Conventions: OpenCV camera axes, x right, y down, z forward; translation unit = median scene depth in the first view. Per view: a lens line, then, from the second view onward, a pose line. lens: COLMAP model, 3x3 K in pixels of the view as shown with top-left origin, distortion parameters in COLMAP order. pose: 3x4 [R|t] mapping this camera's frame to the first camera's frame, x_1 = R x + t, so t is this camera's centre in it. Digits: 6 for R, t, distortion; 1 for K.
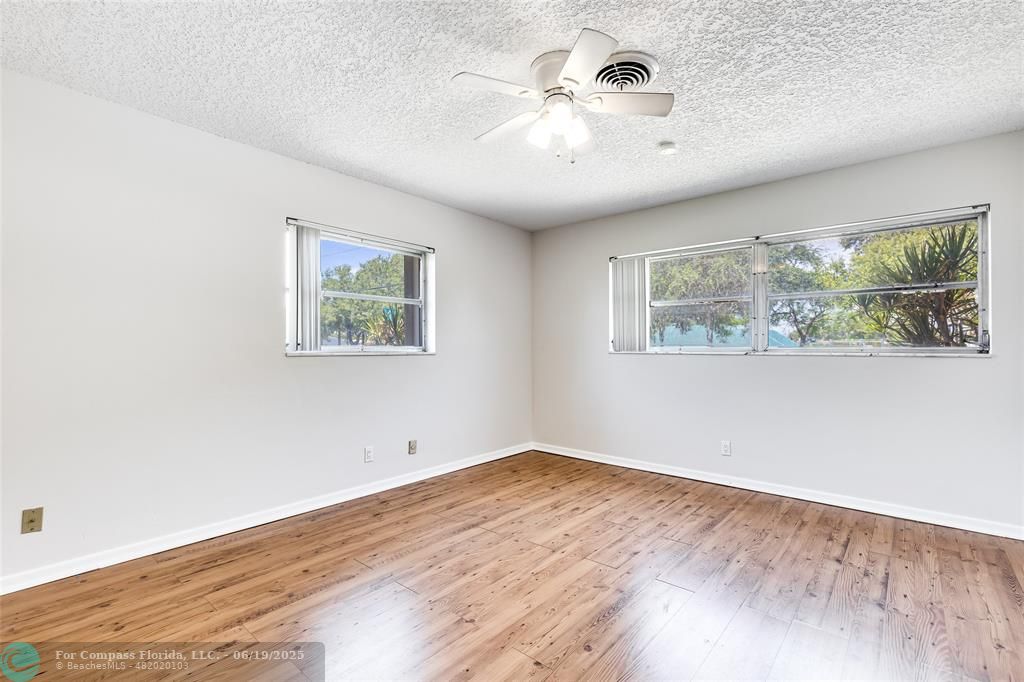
lens RADIAL K [[461.5, 0, 515.9], [0, 461.5, 351.3], [0, 0, 1]] dist [0.013627, -0.002896]
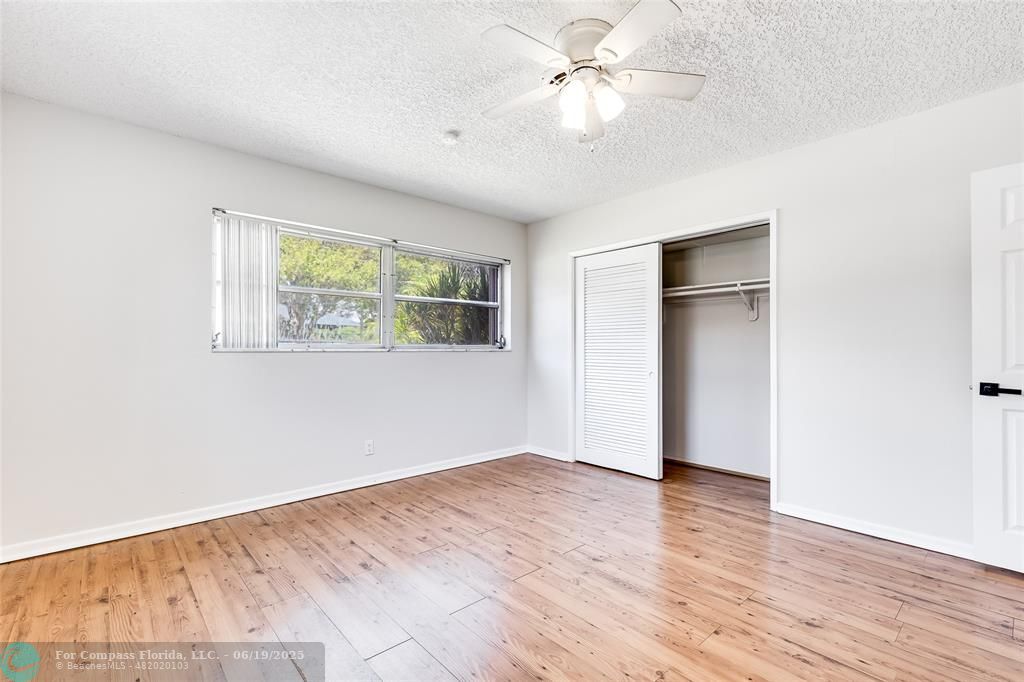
lens RADIAL K [[461.5, 0, 510.0], [0, 461.5, 352.1], [0, 0, 1]] dist [0.013627, -0.002896]
pose [[0.130062, -0.011102, 0.991444, -0.547144], [0.003100, 0.999937, 0.010791, -0.001923], [-0.991501, 0.001670, 0.130089, 0.666968]]
